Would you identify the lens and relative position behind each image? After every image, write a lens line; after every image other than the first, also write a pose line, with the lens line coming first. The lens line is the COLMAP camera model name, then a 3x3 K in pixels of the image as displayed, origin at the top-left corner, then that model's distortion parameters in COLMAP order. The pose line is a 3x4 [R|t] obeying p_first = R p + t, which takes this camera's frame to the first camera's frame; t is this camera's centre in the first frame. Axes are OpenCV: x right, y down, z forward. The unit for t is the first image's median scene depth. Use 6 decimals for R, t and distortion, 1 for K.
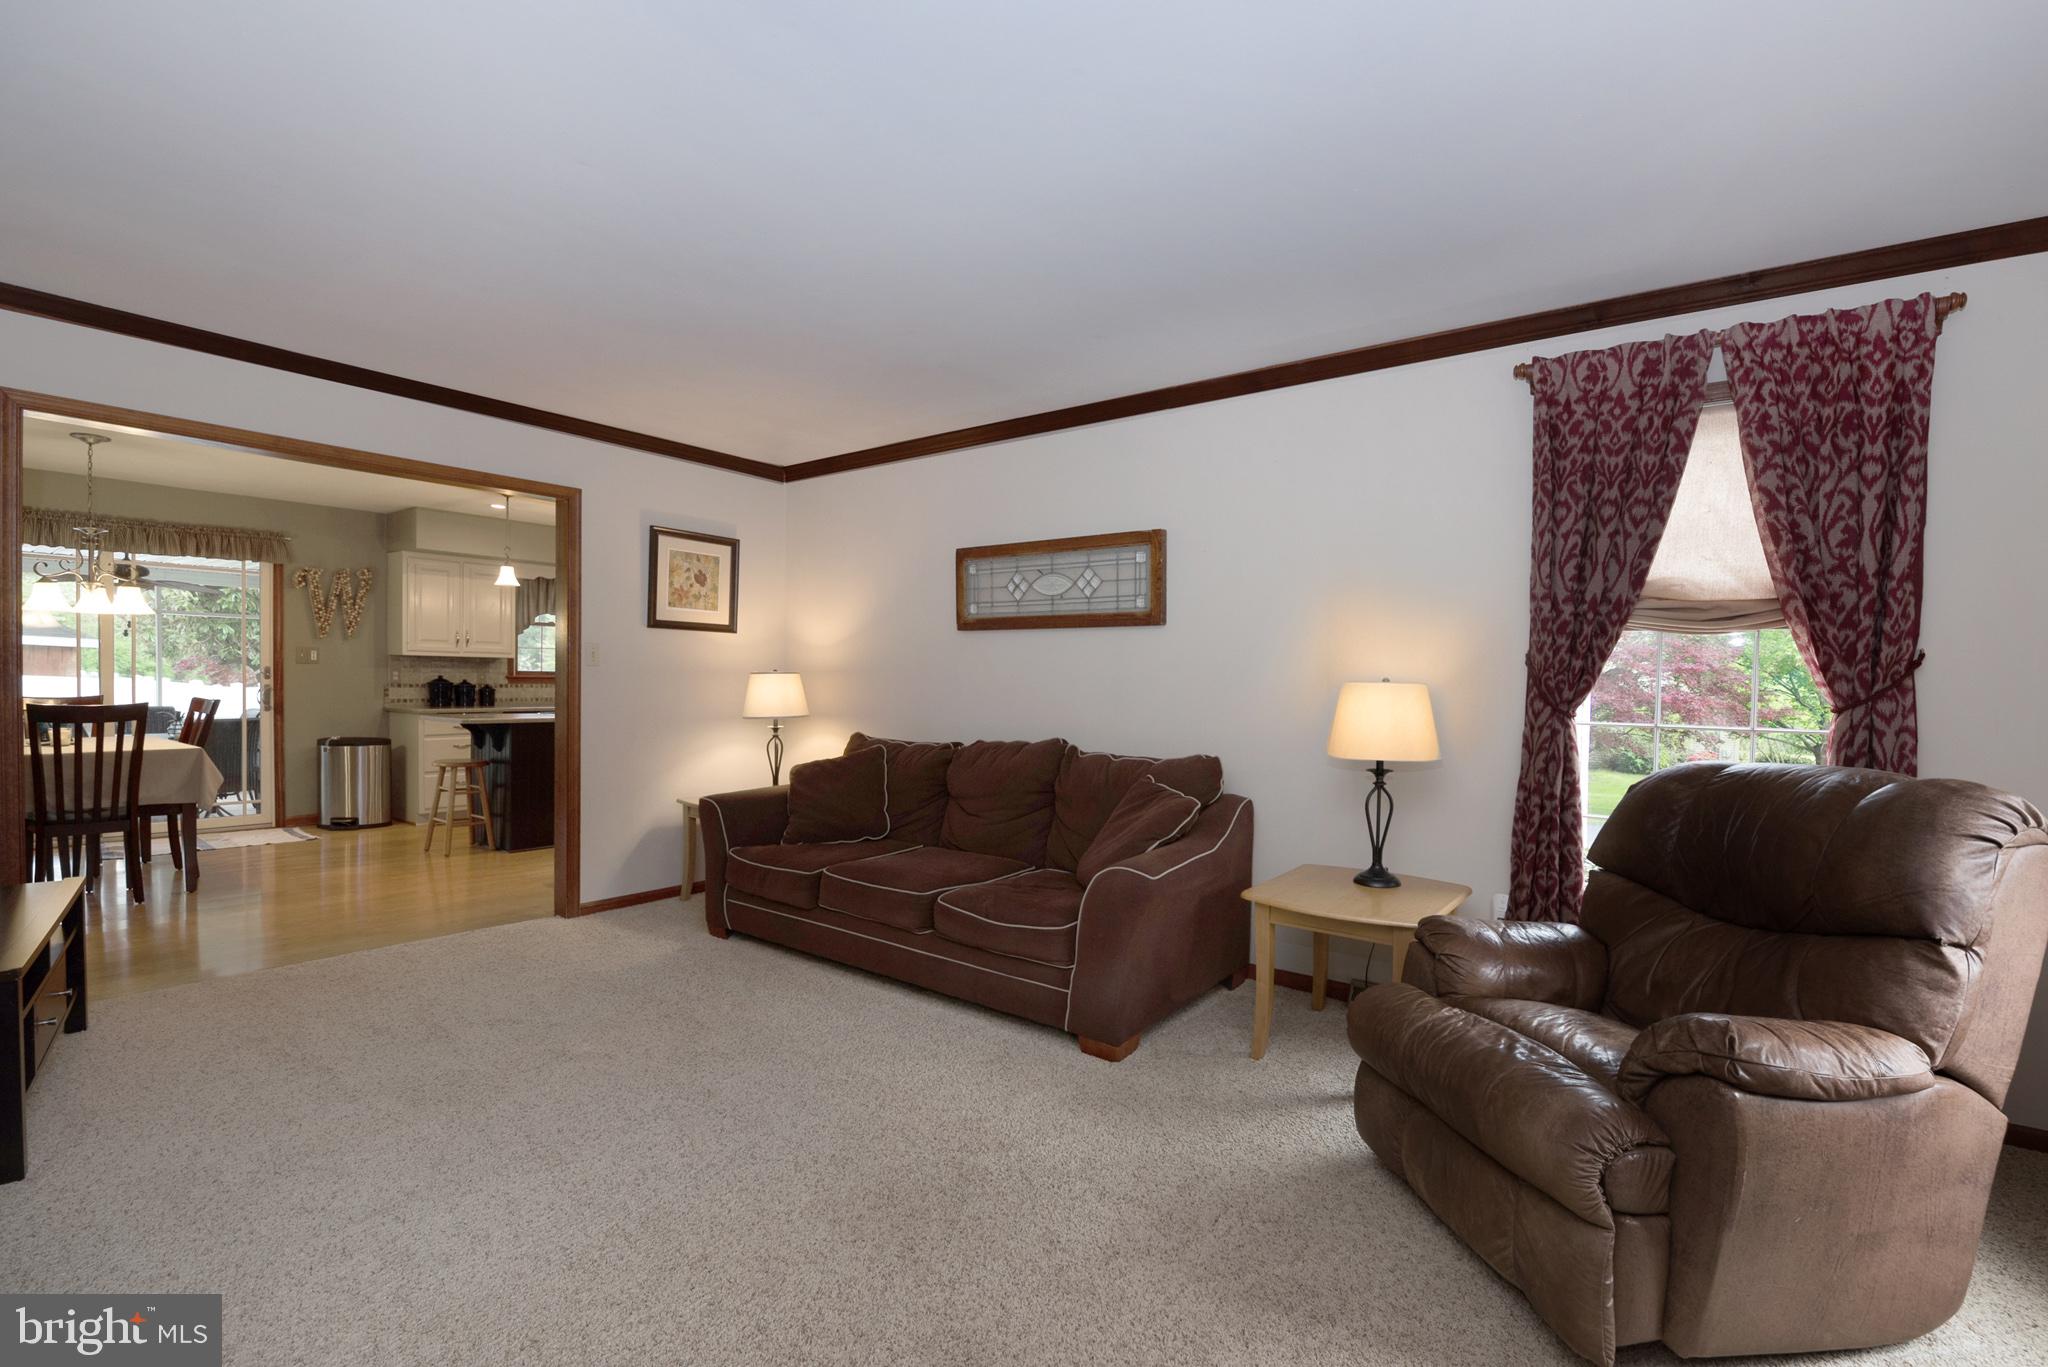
lens RADIAL K [[896.6, 0, 986.9], [0, 896.6, 670.9], [0, 0, 1]] dist [0.004128, -0.006035]
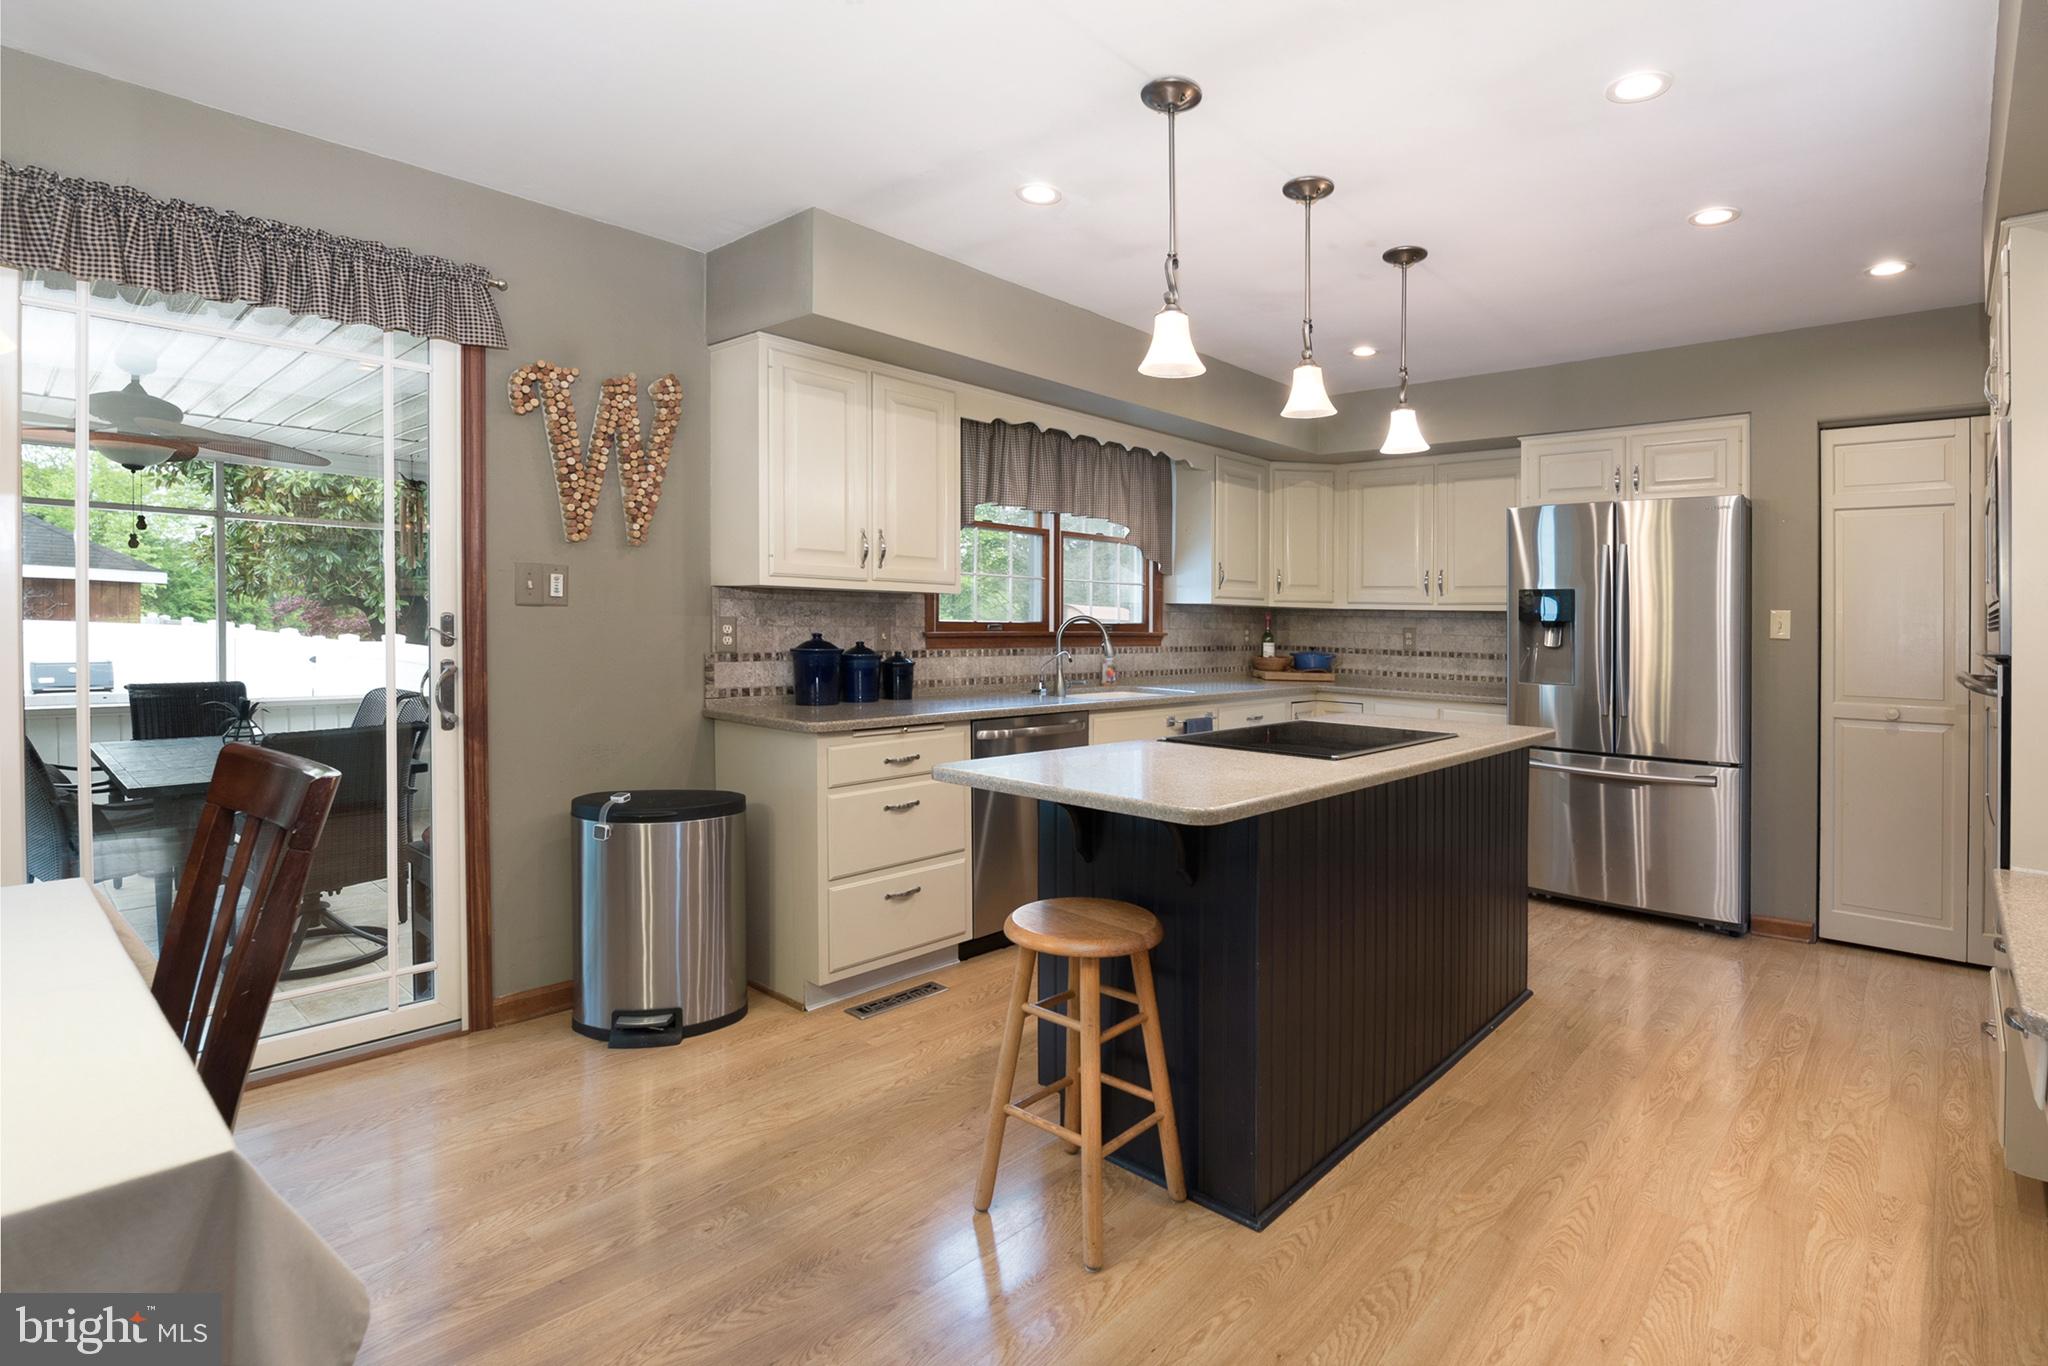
lens RADIAL K [[955.8, 0, 1090.1], [0, 955.8, 617.3], [0, 0, 1]] dist [0.001082, -0.000283]
pose [[0.999517, 0.003612, -0.030855, -0.493564], [-0.003505, 0.999988, 0.003498, -0.005111], [0.030868, -0.003388, 0.999518, 0.574337]]
